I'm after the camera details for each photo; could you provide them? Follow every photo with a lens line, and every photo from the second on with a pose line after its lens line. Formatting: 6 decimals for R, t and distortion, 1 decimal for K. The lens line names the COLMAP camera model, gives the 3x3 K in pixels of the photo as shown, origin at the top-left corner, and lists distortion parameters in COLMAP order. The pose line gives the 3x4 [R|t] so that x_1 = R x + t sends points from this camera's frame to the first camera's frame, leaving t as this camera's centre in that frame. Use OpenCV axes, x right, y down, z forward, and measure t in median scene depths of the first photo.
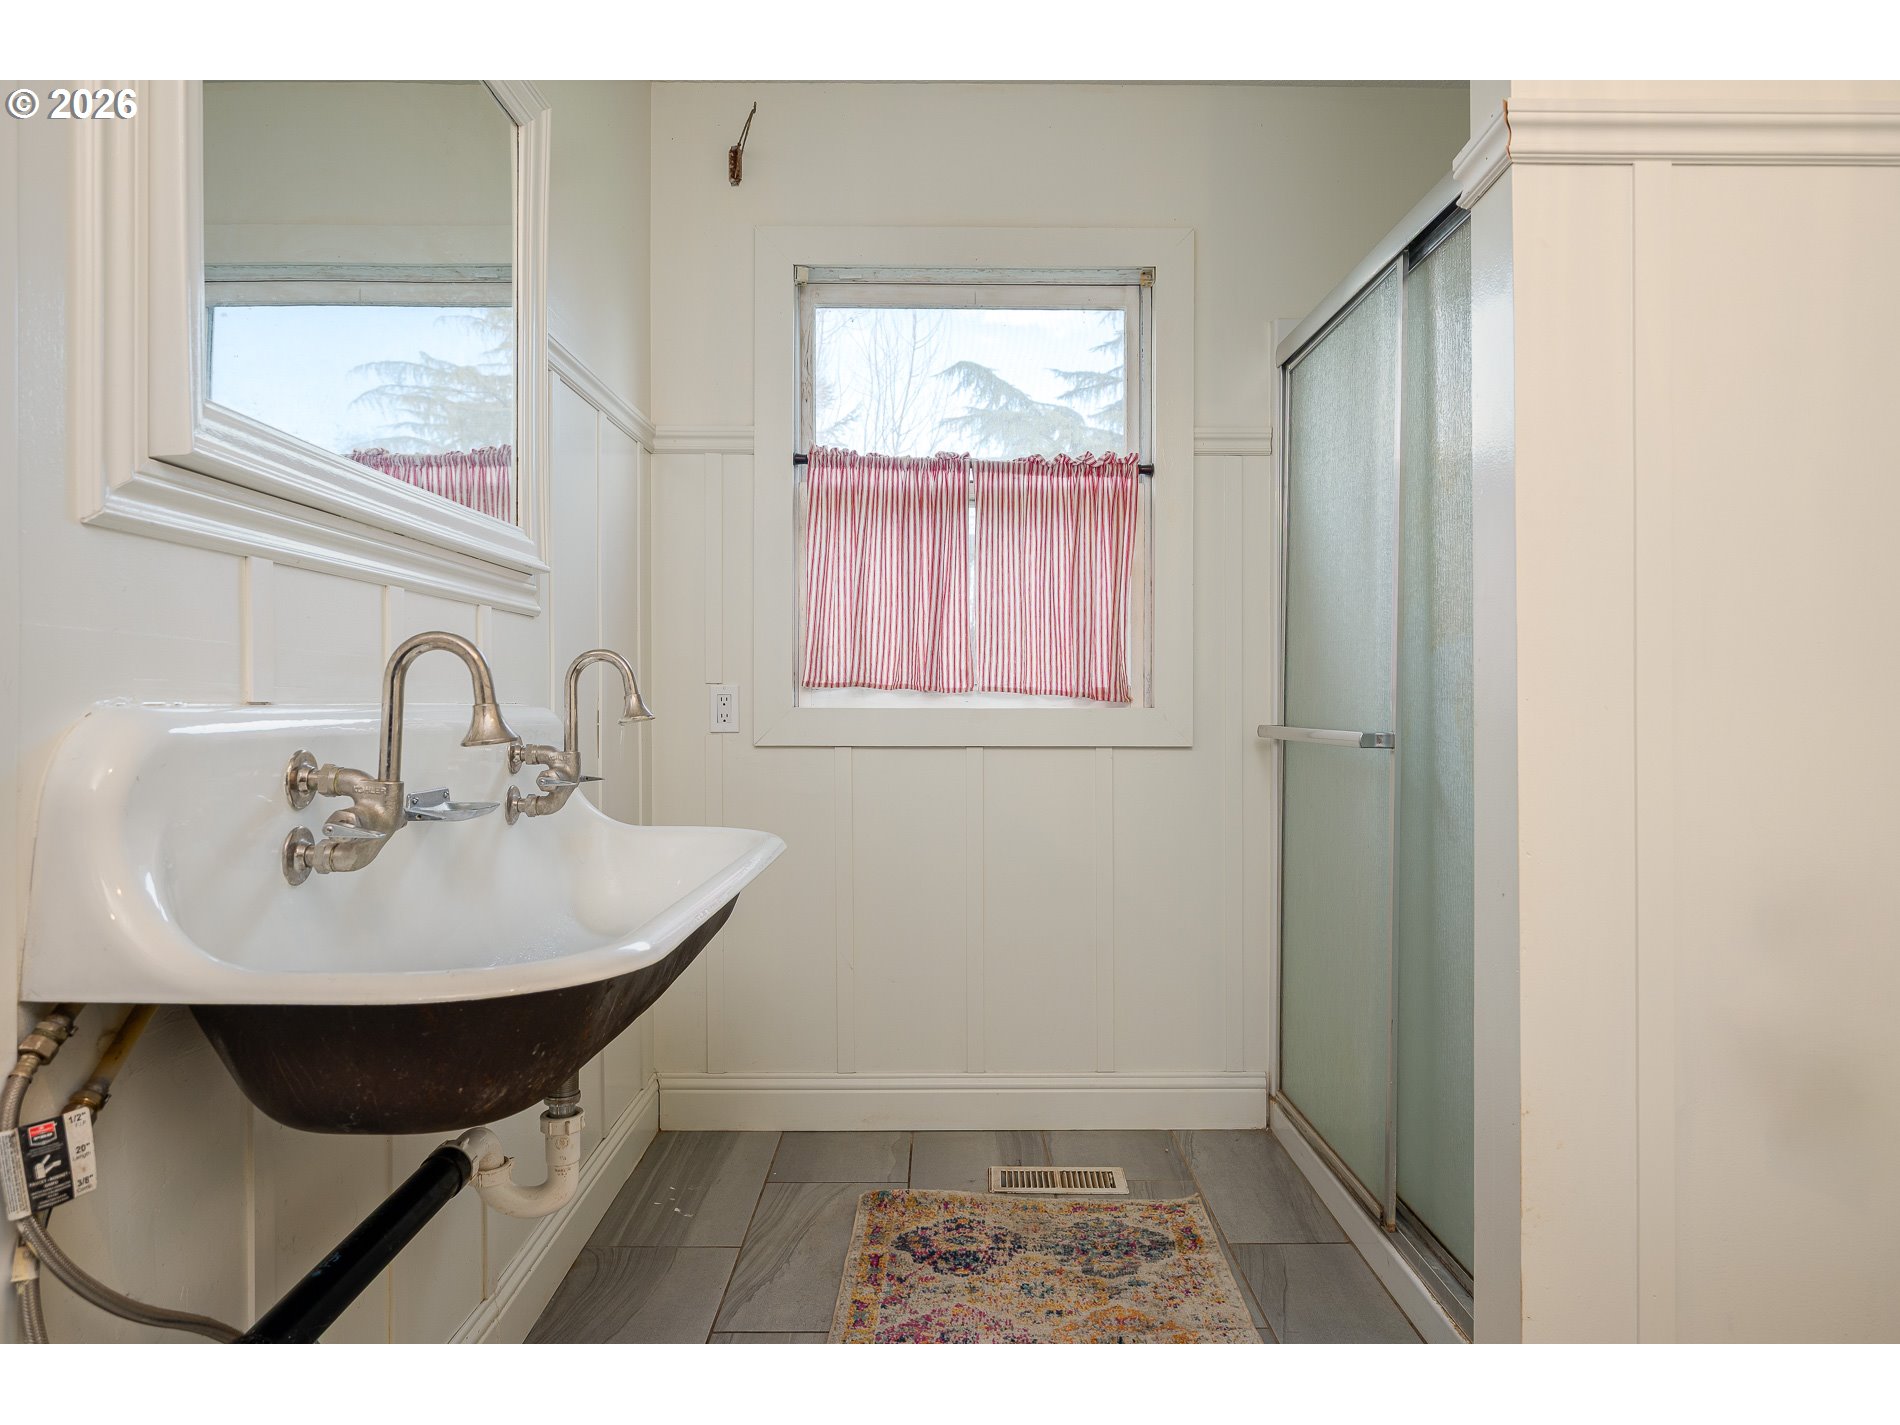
lens RADIAL K [[1276.7, 0, 952.8], [0, 1276.7, 710.3], [0, 0, 1]] dist [-0.003474, -0.000881]
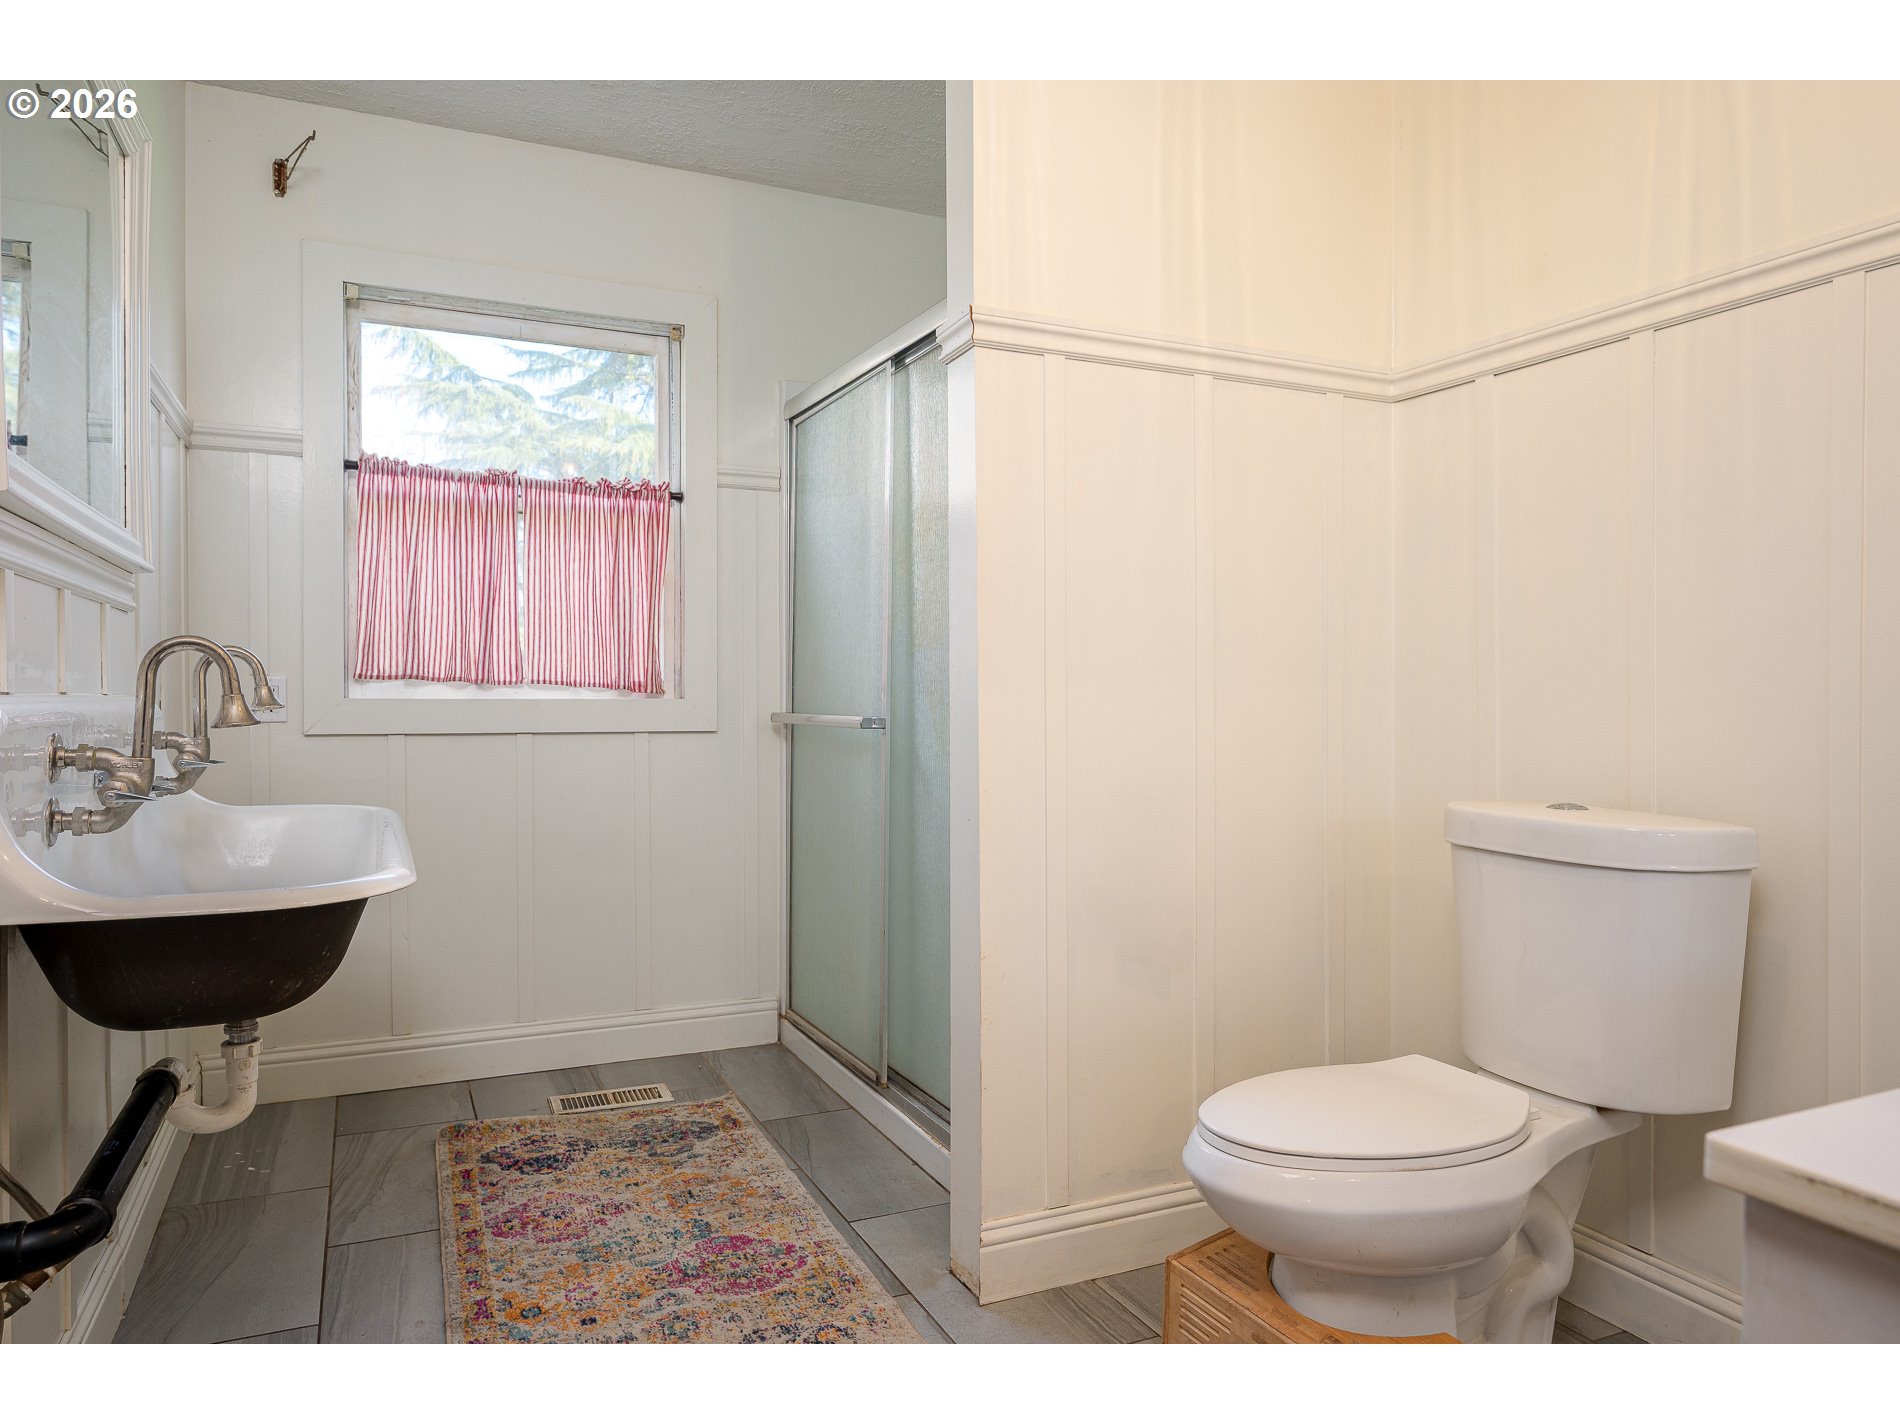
lens RADIAL K [[1276.7, 0, 951.4], [0, 1276.7, 708.8], [0, 0, 1]] dist [-0.003474, -0.000881]
pose [[0.913124, -0.003144, 0.407669, -0.115255], [0.000999, 0.999985, 0.005473, 0.001629], [-0.407680, -0.004590, 0.913113, -0.211842]]
